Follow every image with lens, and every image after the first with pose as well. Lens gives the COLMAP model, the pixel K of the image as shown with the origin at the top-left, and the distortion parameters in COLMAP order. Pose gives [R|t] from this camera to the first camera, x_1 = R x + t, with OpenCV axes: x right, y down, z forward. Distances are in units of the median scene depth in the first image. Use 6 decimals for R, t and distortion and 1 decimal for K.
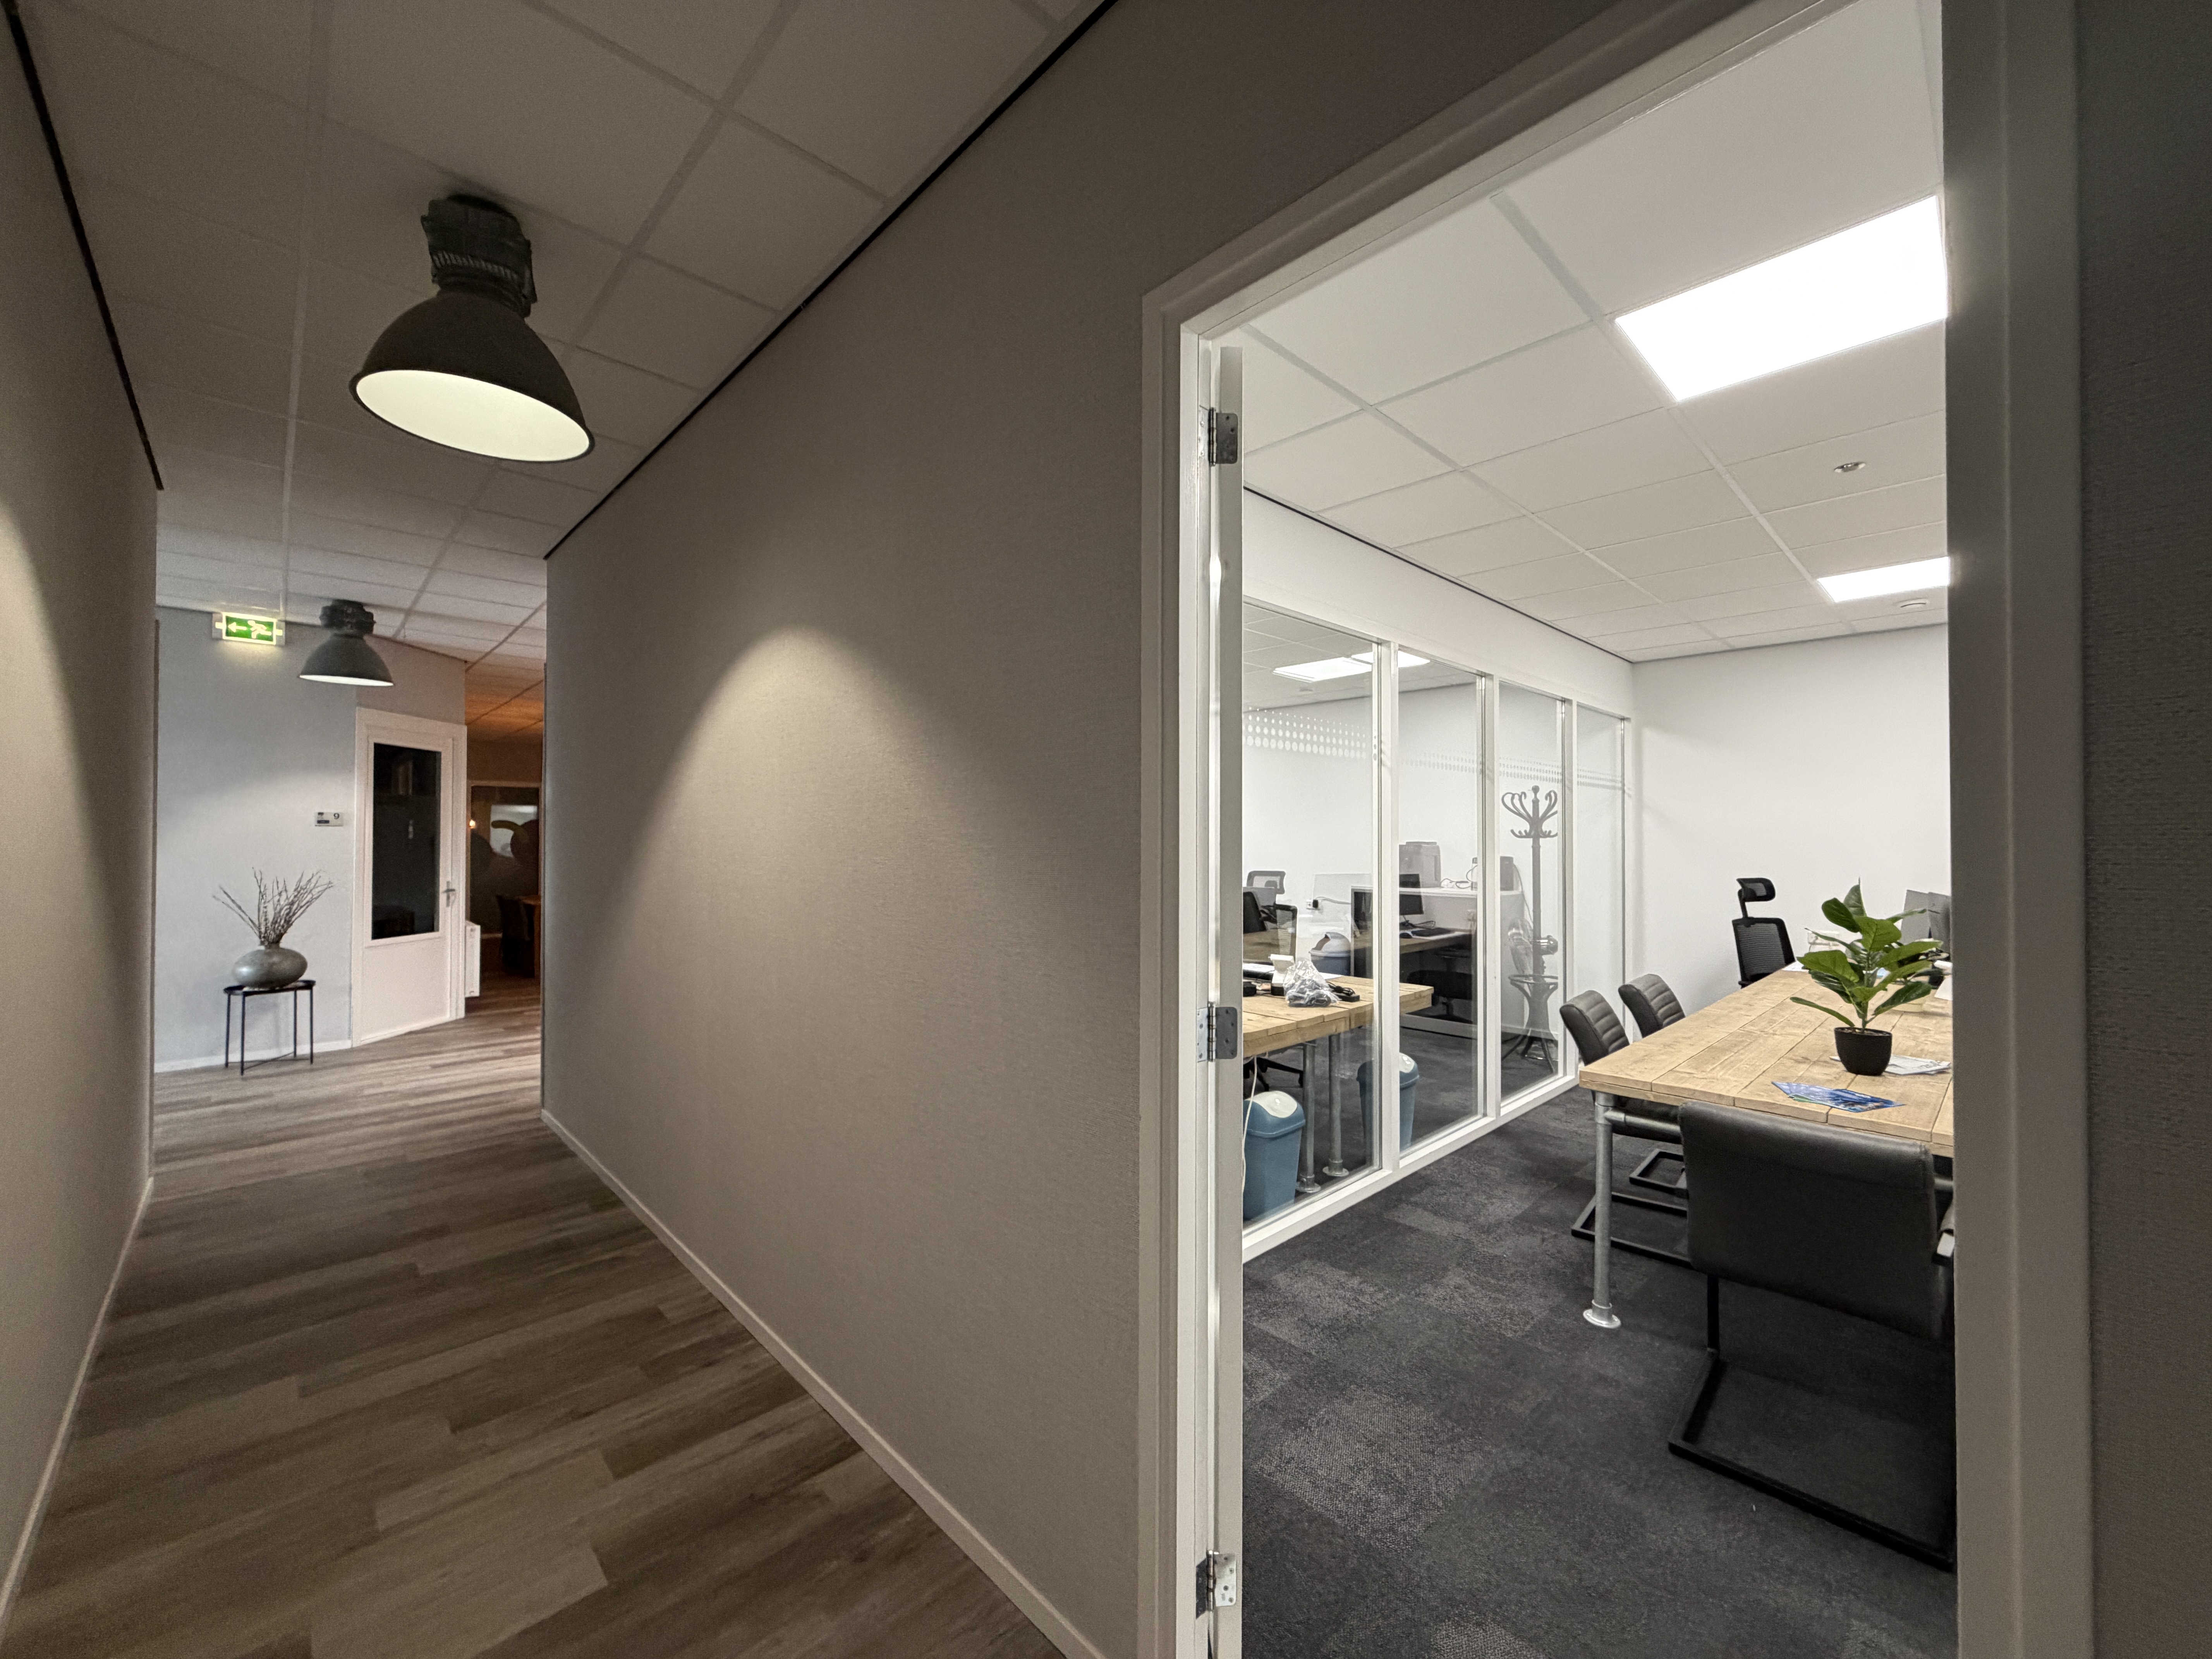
lens RADIAL K [[878.9, 0, 1103.1], [0, 878.9, 830.9], [0, 0, 1]] dist [0.000948, 0.000367]
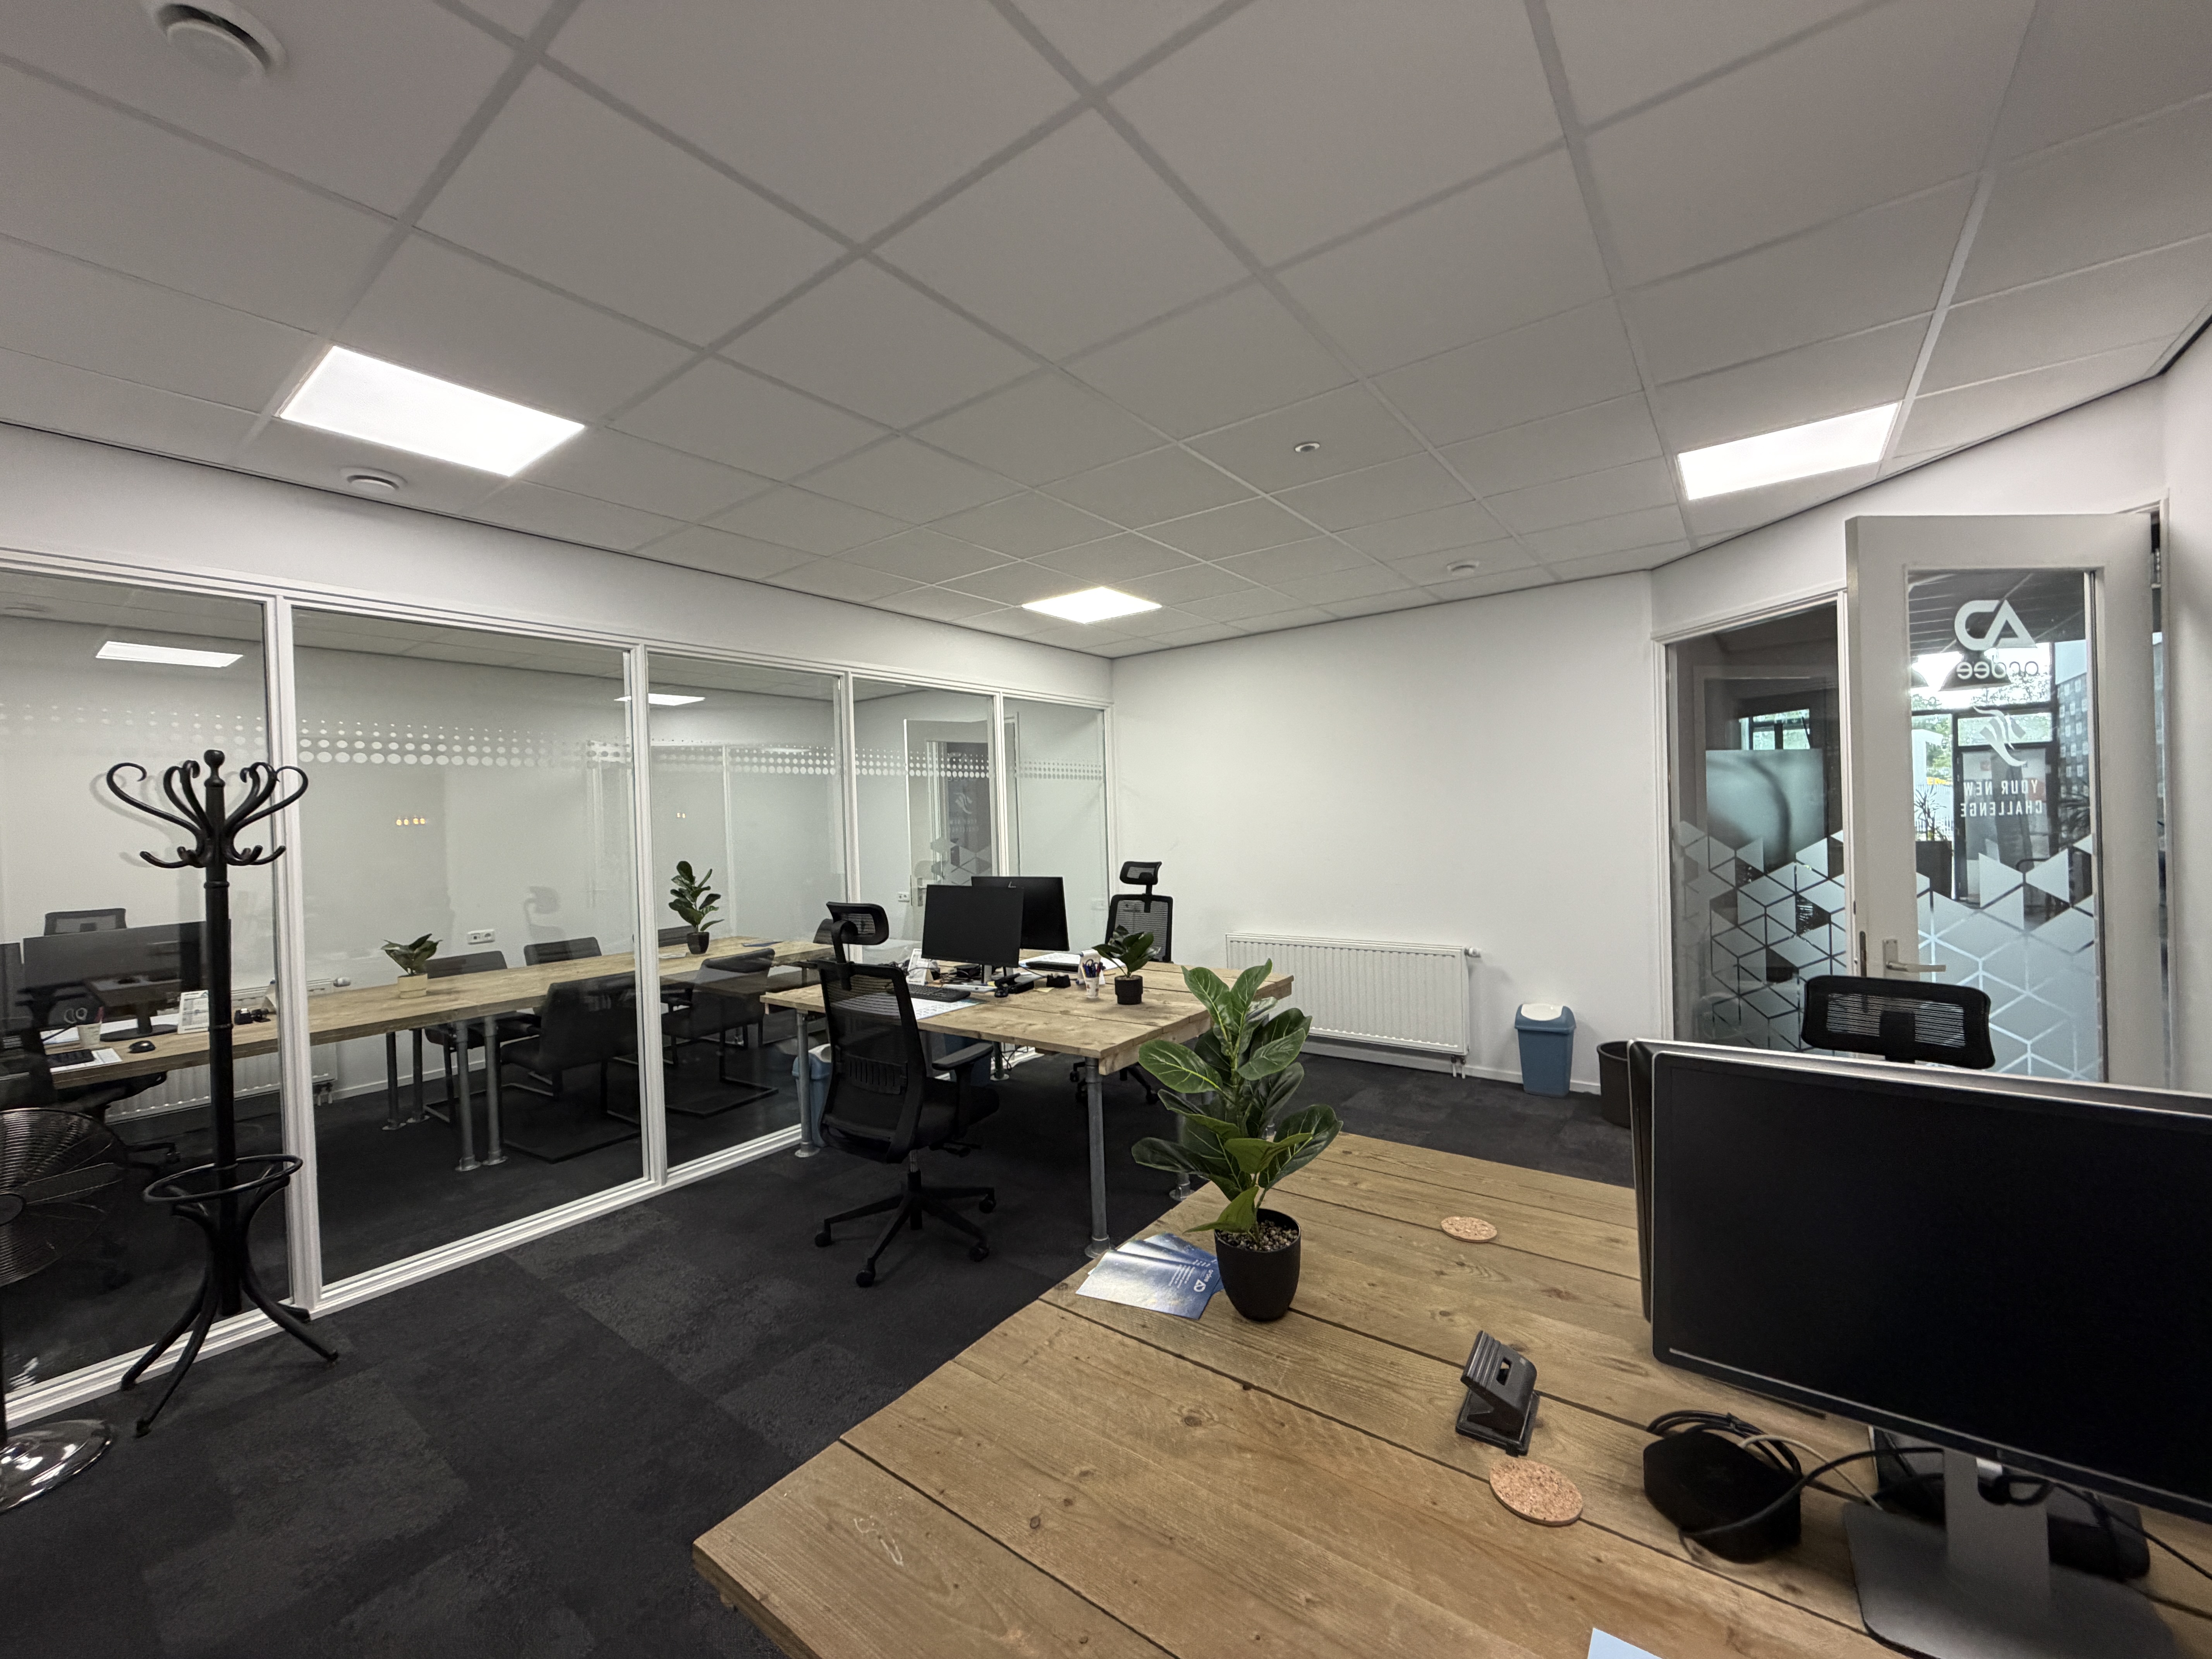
lens RADIAL K [[878.9, 0, 1117.9], [0, 878.9, 824.9], [0, 0, 1]] dist [0.000948, 0.000367]
pose [[-0.985651, 0.022684, -0.167264, 0.126042], [0.022586, 0.999742, 0.002489, -0.002514], [0.167277, -0.001325, -0.985909, 1.633695]]
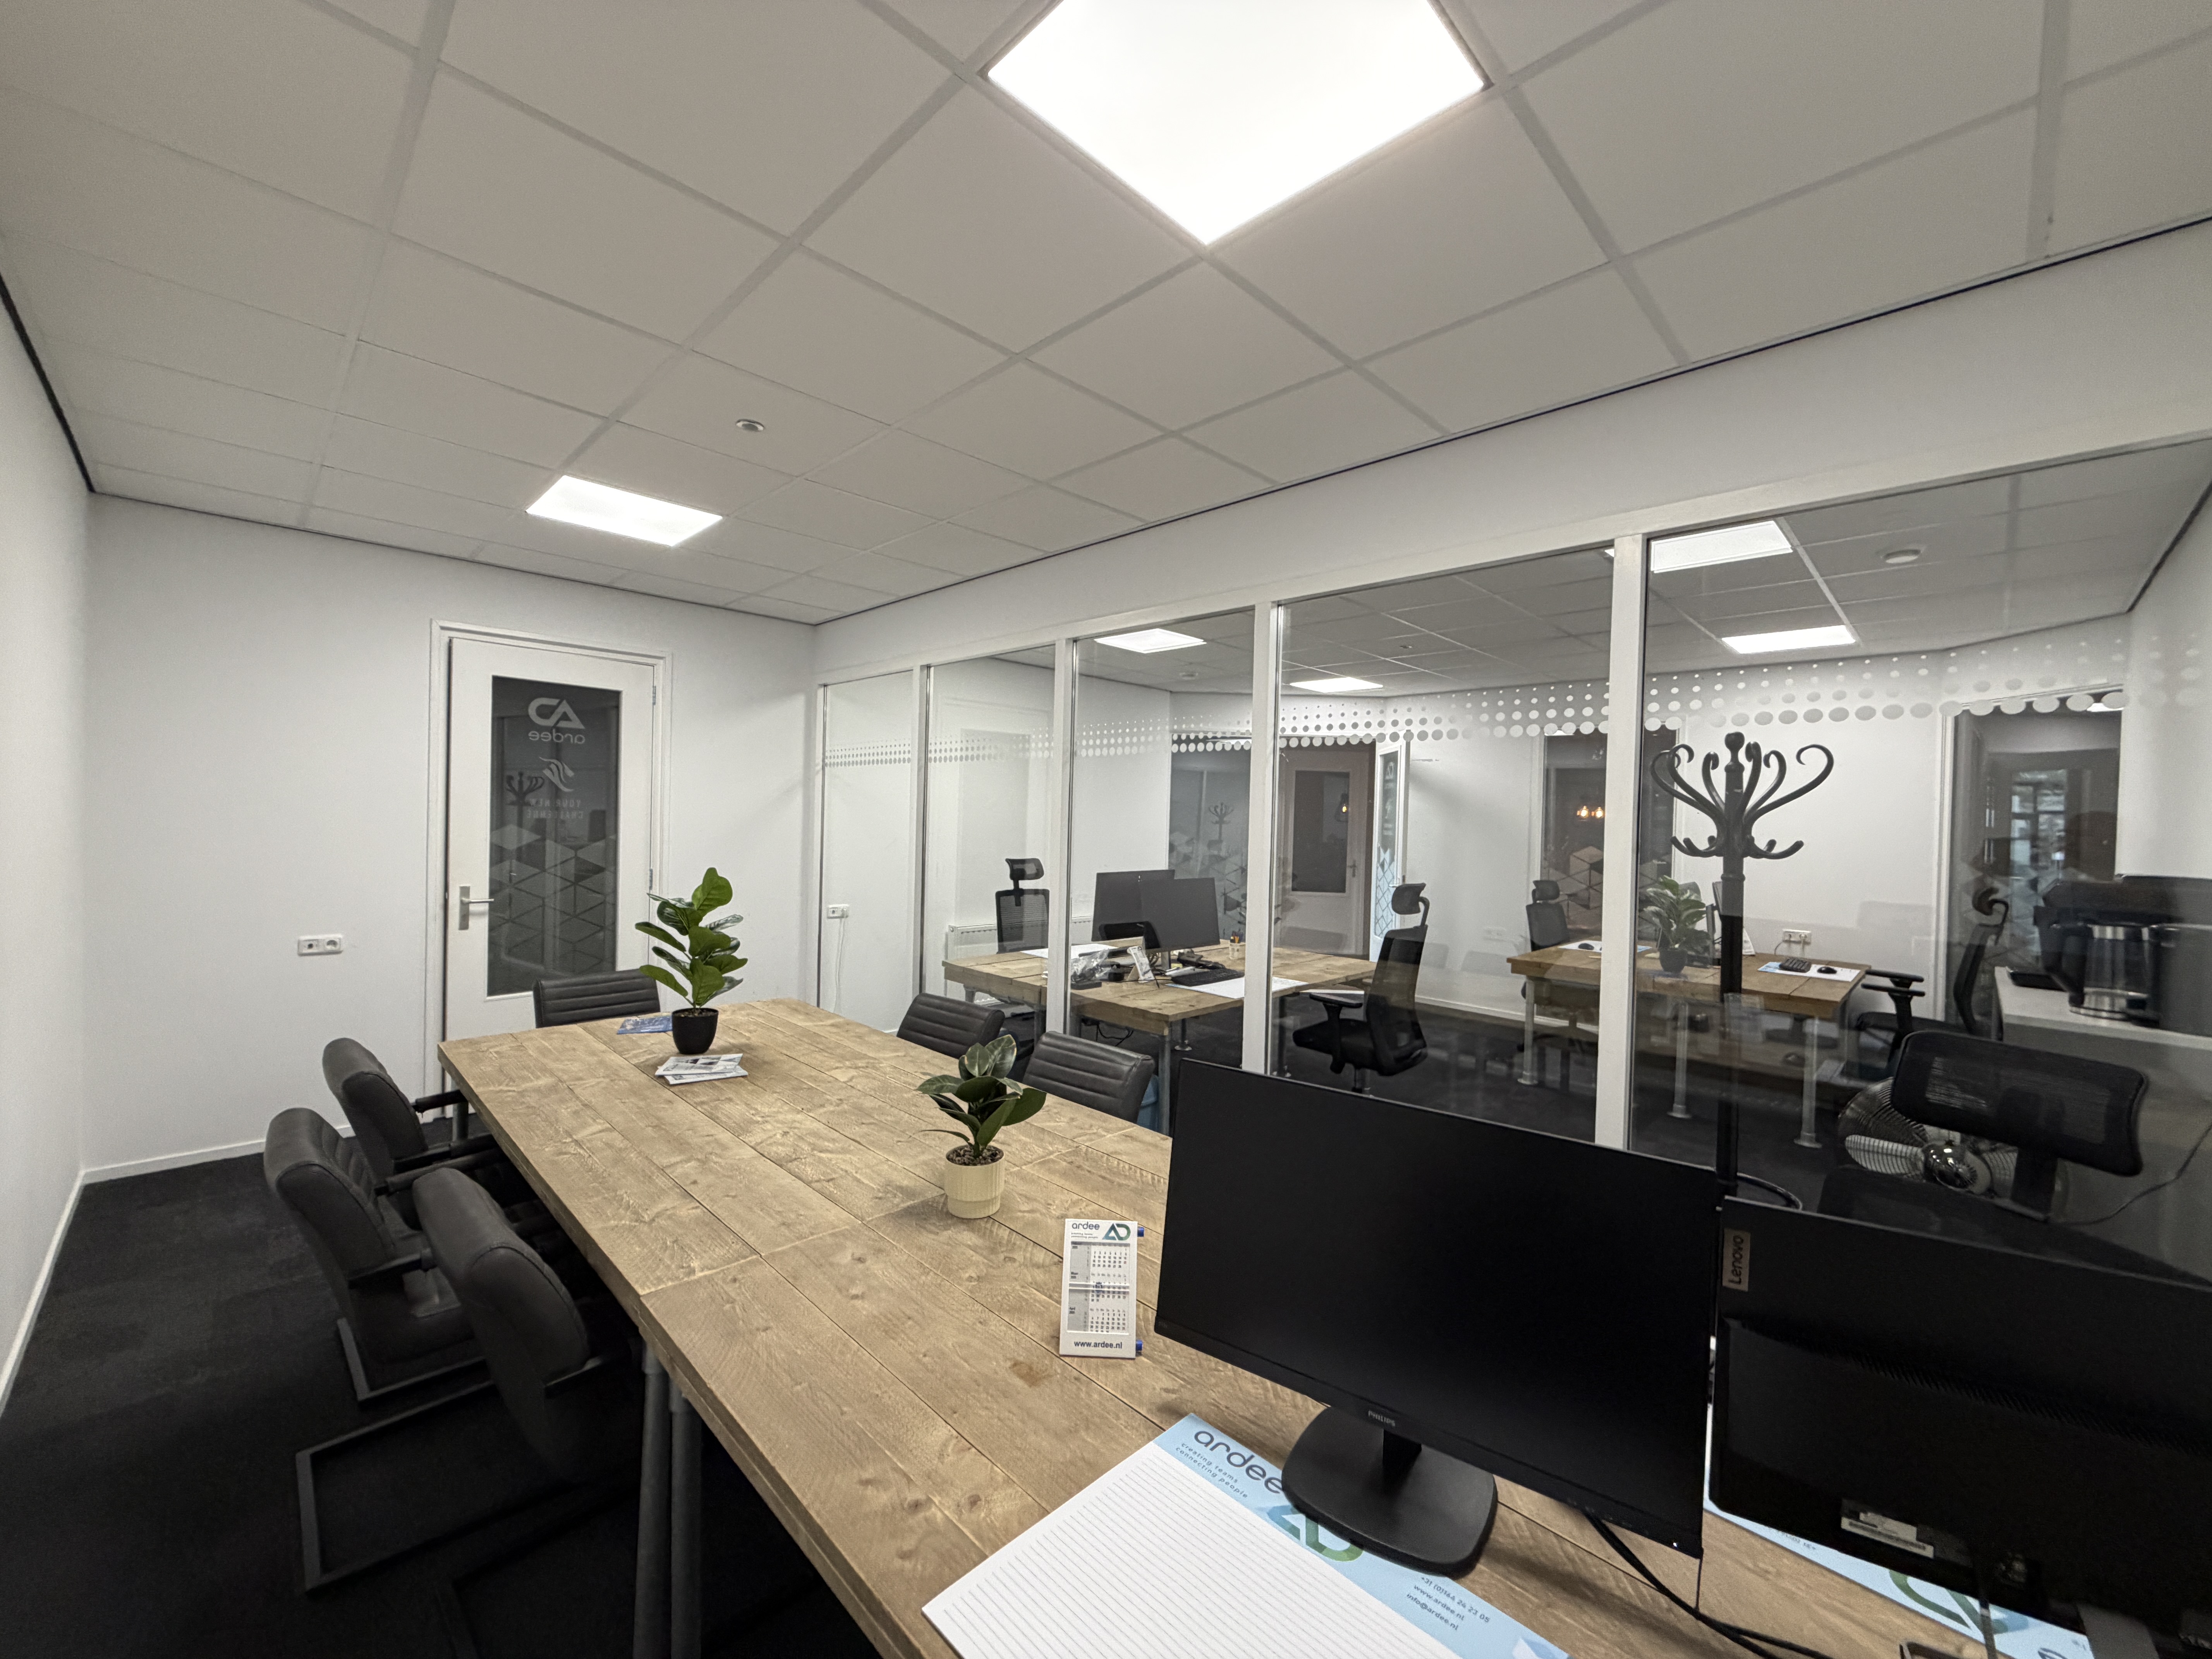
lens RADIAL K [[878.9, 0, 1100.2], [0, 878.9, 821.2], [0, 0, 1]] dist [0.000948, 0.000367]
pose [[0.020215, -0.001014, -0.999795, 0.964083], [-0.022211, 0.999752, -0.001463, -0.001955], [0.999549, 0.022236, 0.020187, 0.732891]]
